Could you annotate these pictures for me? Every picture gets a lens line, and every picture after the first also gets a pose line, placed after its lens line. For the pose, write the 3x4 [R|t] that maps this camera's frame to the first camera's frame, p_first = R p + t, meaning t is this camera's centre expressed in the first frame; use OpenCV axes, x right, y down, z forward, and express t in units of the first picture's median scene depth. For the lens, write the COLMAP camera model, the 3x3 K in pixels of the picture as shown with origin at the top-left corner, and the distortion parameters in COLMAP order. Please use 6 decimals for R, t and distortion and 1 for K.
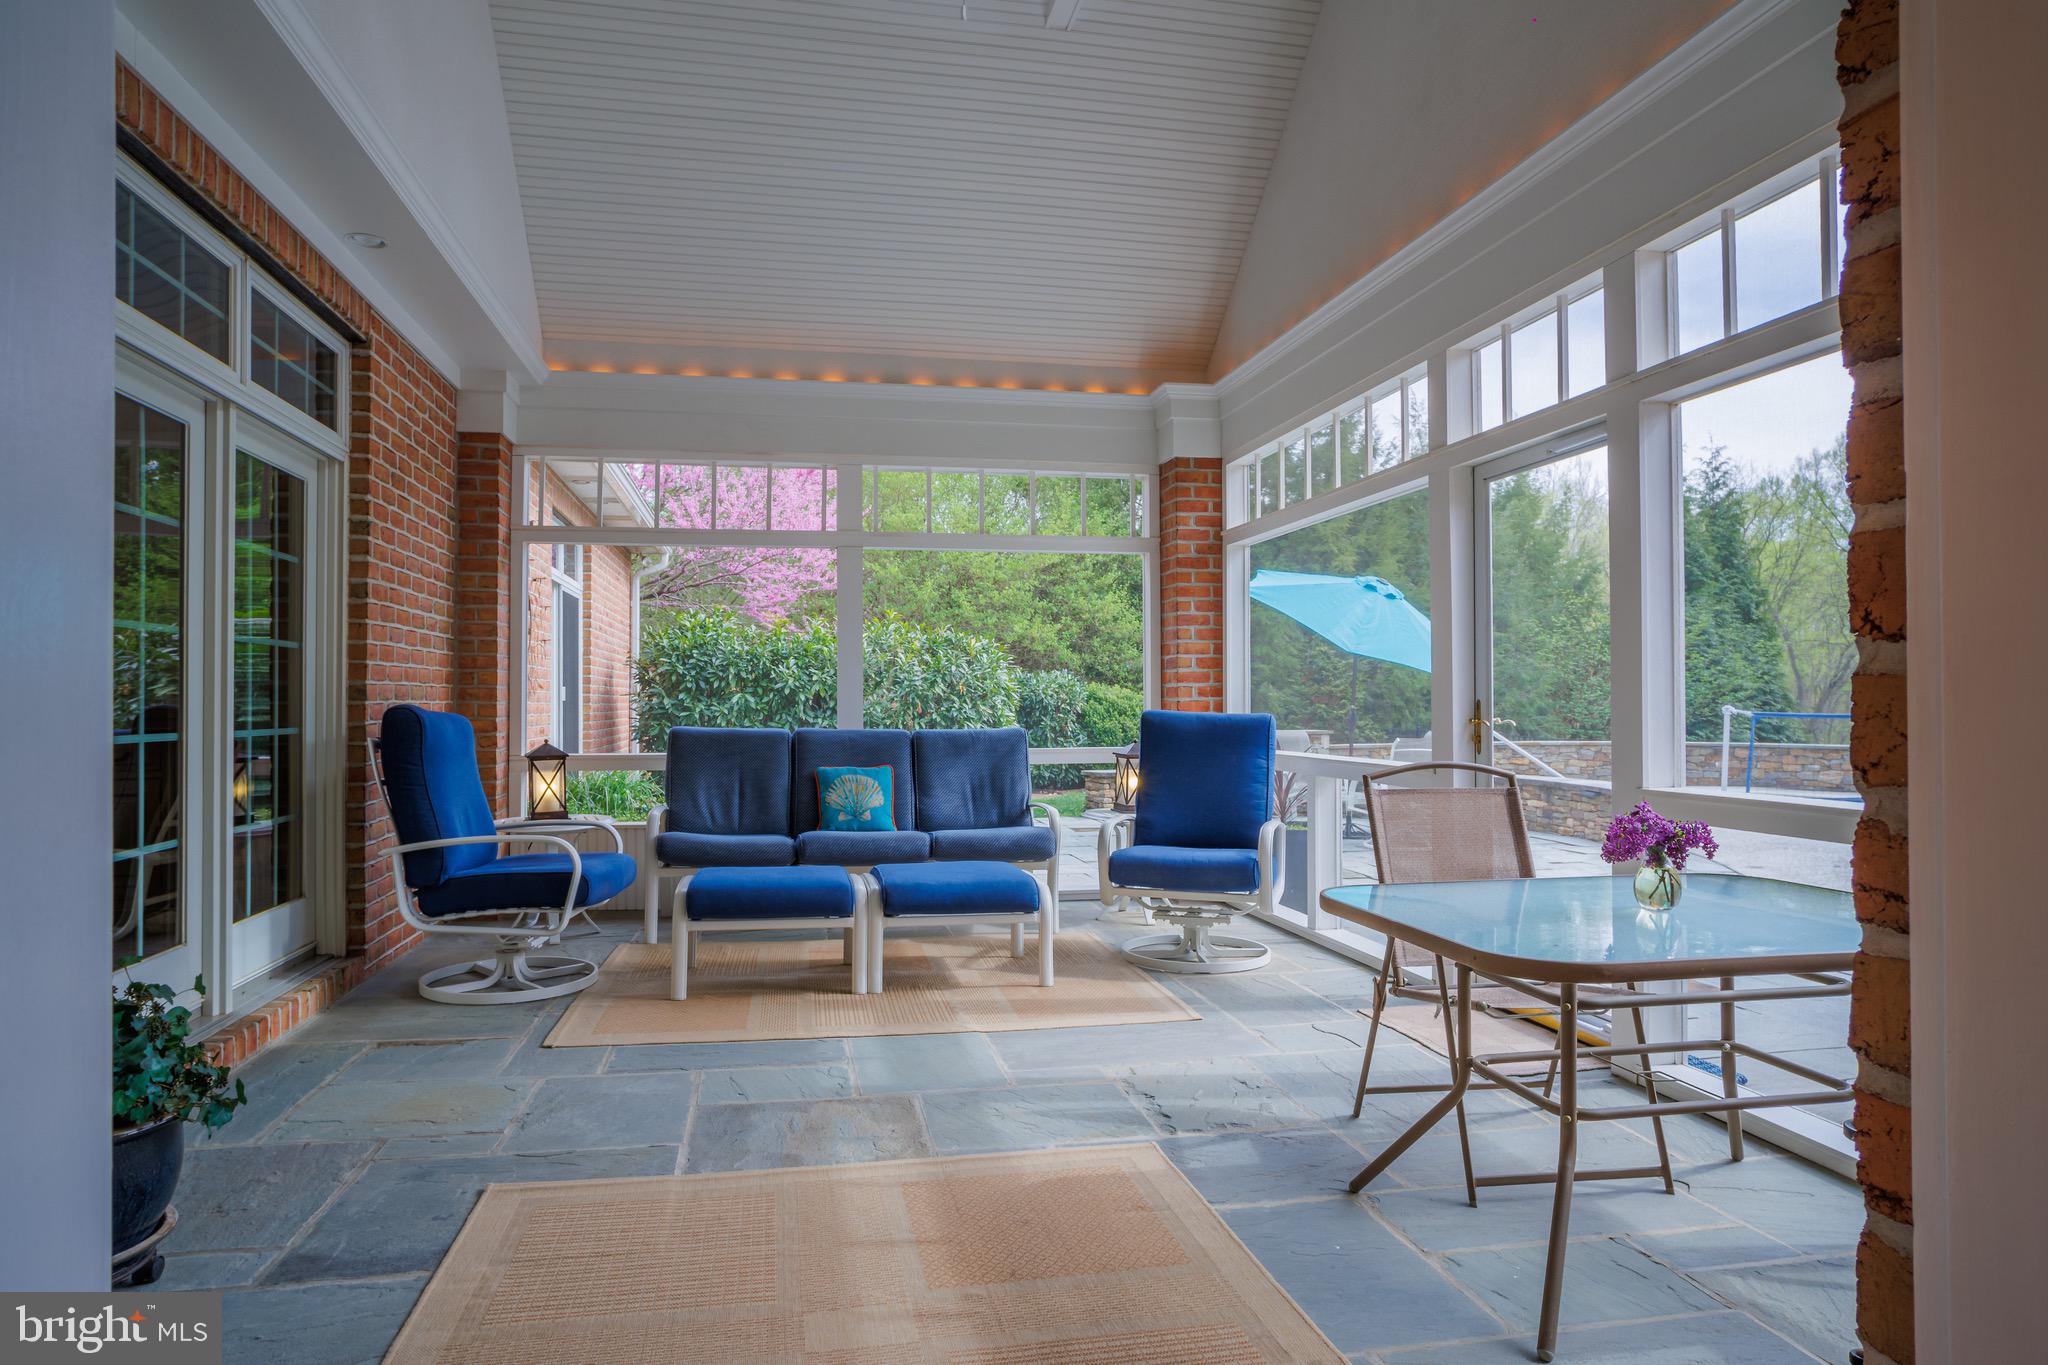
lens RADIAL K [[1164.5, 0, 1019.7], [0, 1164.5, 688.9], [0, 0, 1]] dist [-0.061680, 0.047464]
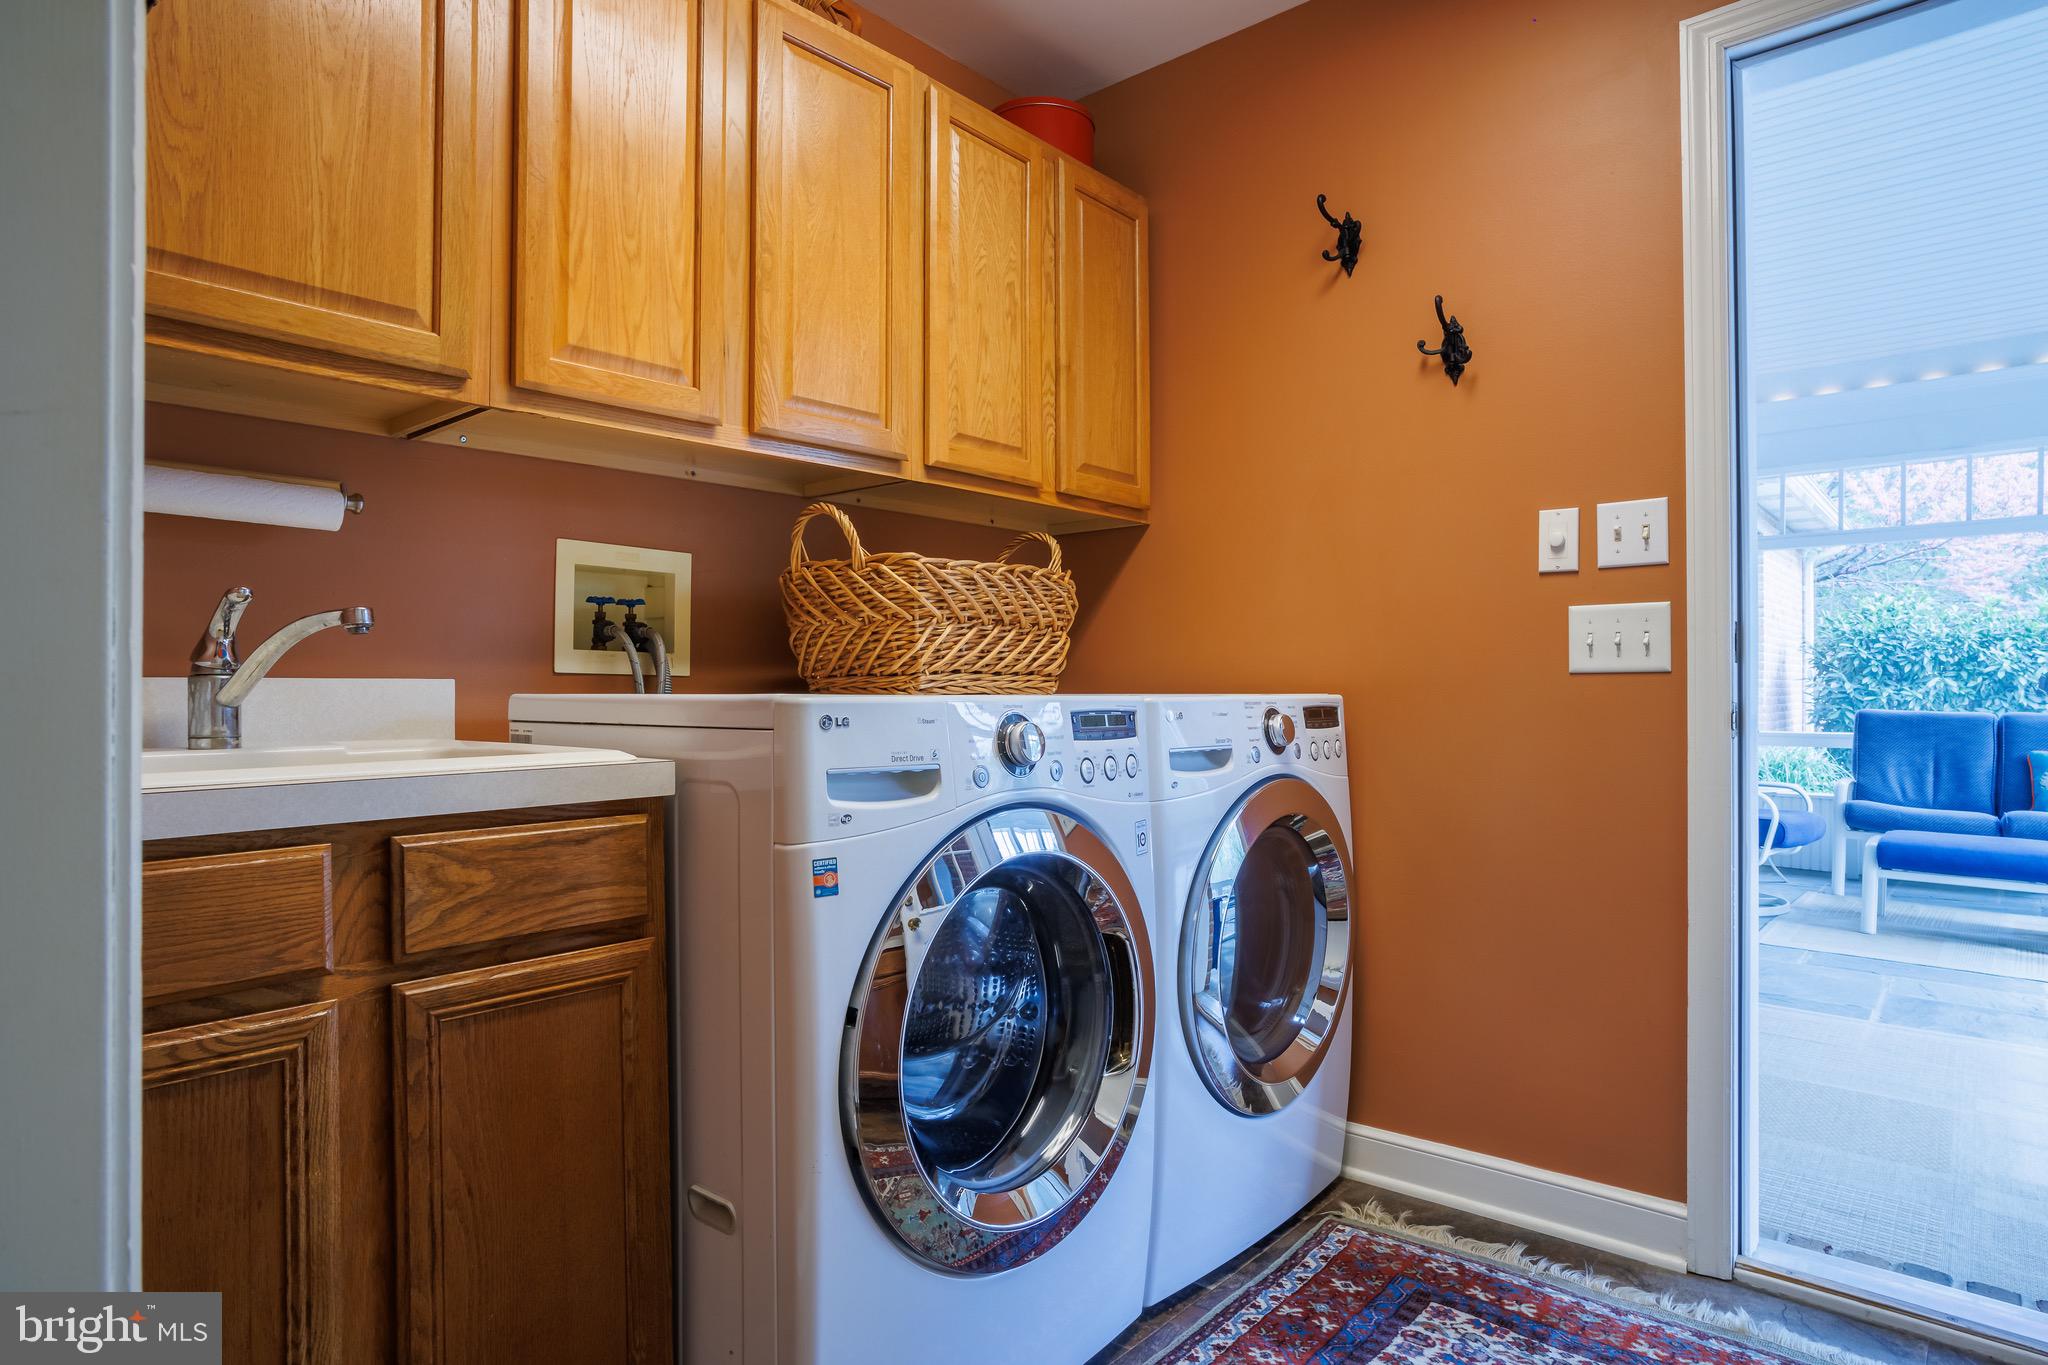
lens RADIAL K [[1164.5, 0, 1019.7], [0, 1164.5, 688.9], [0, 0, 1]] dist [-0.061680, 0.047464]
pose [[0.607452, -0.000928, -0.794356, 0.056312], [0.011573, 0.999904, 0.007682, -0.003112], [0.794272, -0.013860, 0.607404, -0.211527]]
